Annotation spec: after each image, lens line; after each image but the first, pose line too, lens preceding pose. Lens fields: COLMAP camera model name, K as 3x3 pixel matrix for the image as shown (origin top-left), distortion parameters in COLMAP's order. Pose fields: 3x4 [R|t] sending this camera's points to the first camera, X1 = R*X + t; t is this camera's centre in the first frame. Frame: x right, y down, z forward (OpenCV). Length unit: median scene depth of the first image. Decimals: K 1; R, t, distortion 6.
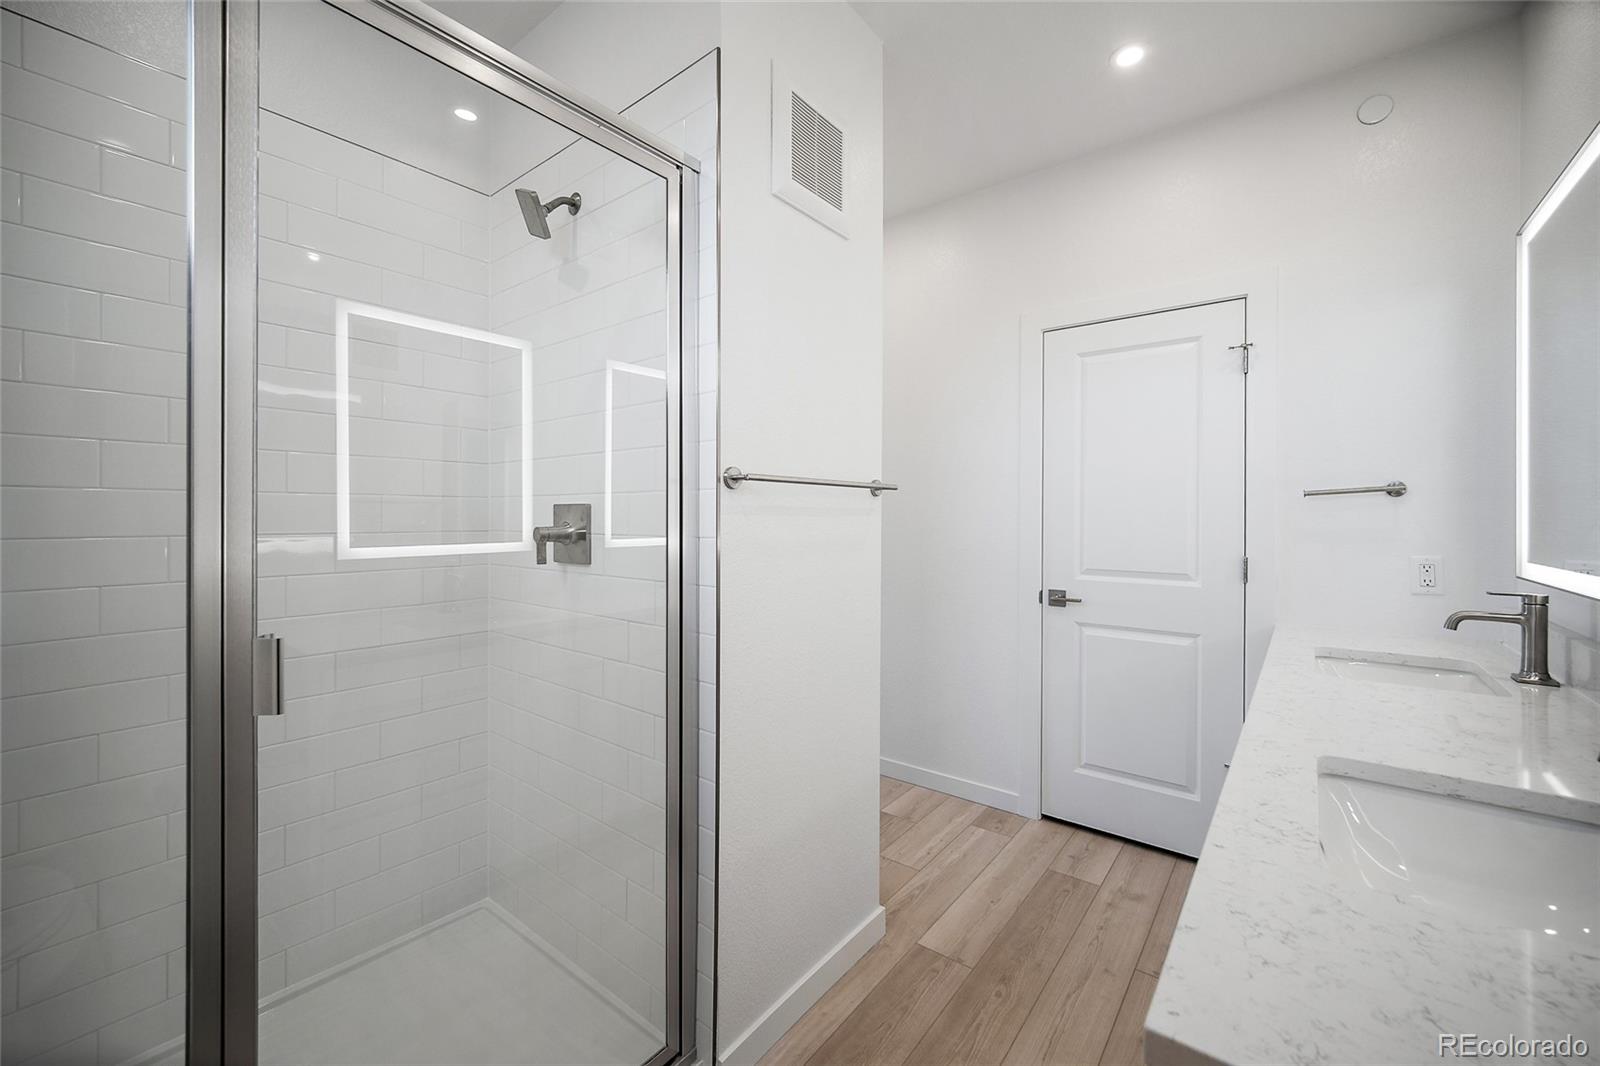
lens RADIAL K [[636.0, 0, 802.2], [0, 636.0, 513.5], [0, 0, 1]] dist [0.000594, -0.000024]
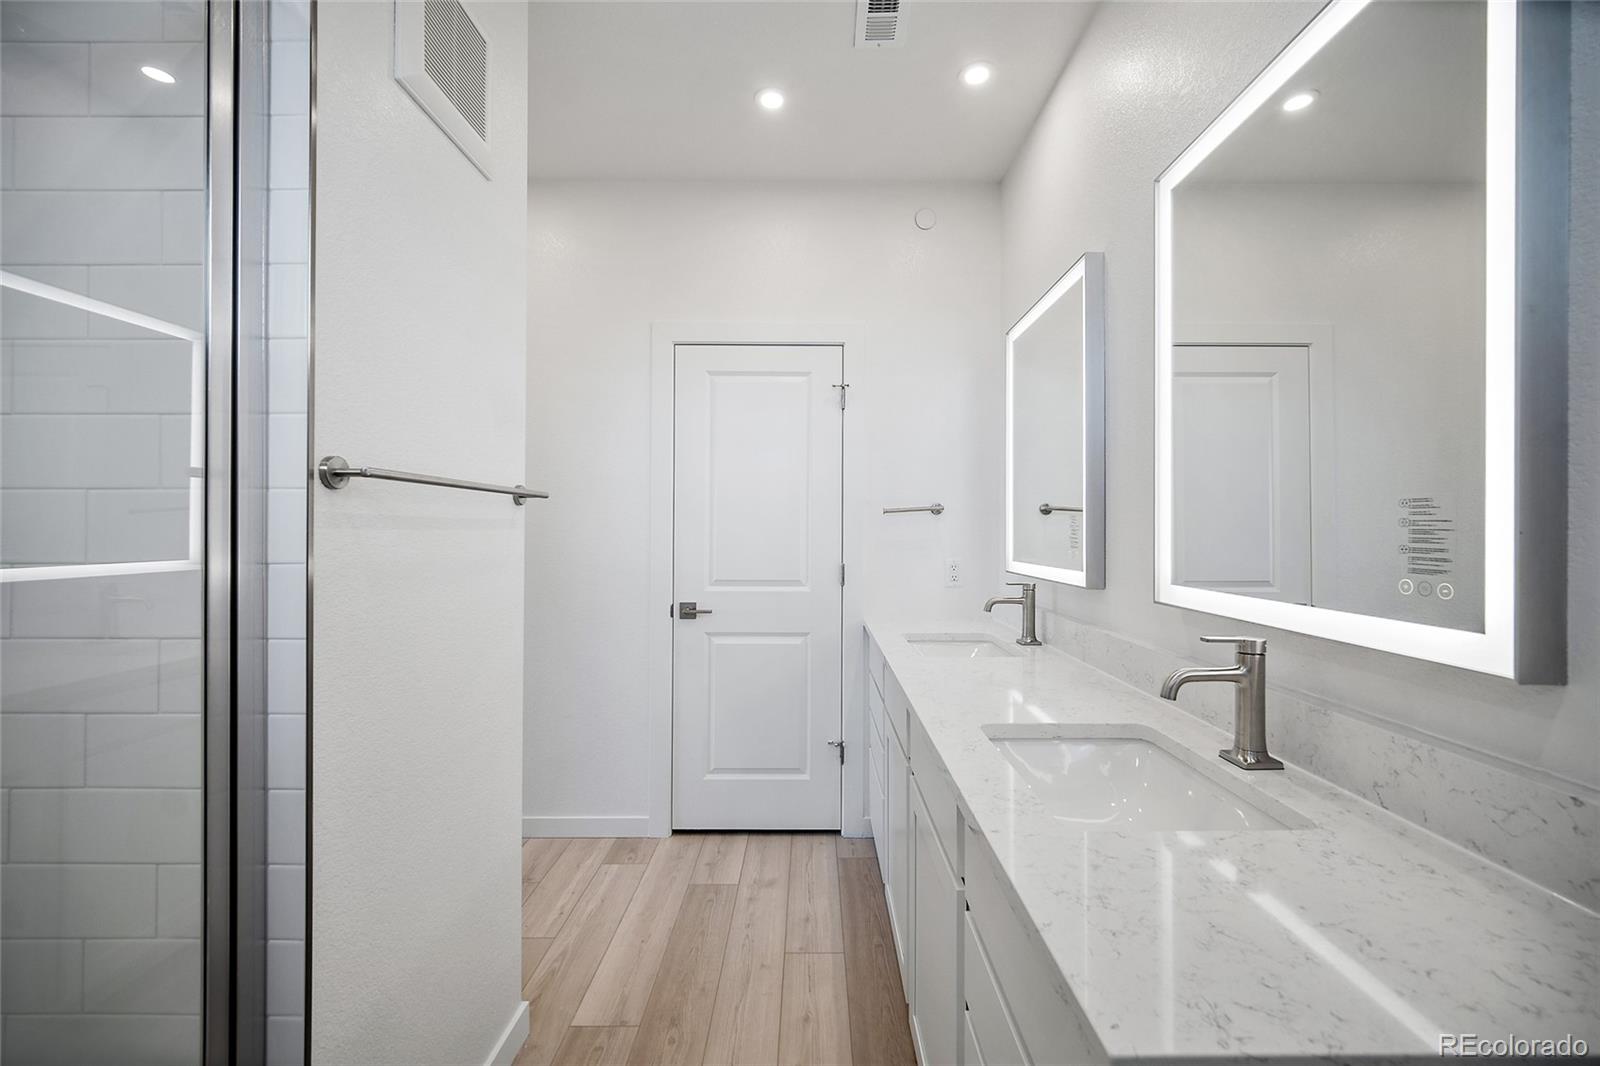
lens RADIAL K [[636.0, 0, 806.6], [0, 636.0, 525.3], [0, 0, 1]] dist [-0.001549, -0.000342]
pose [[0.783365, 0.003439, 0.621552, -0.100043], [-0.002583, 0.999994, -0.002277, -0.000208], [-0.621556, 0.000178, 0.783370, 0.122894]]
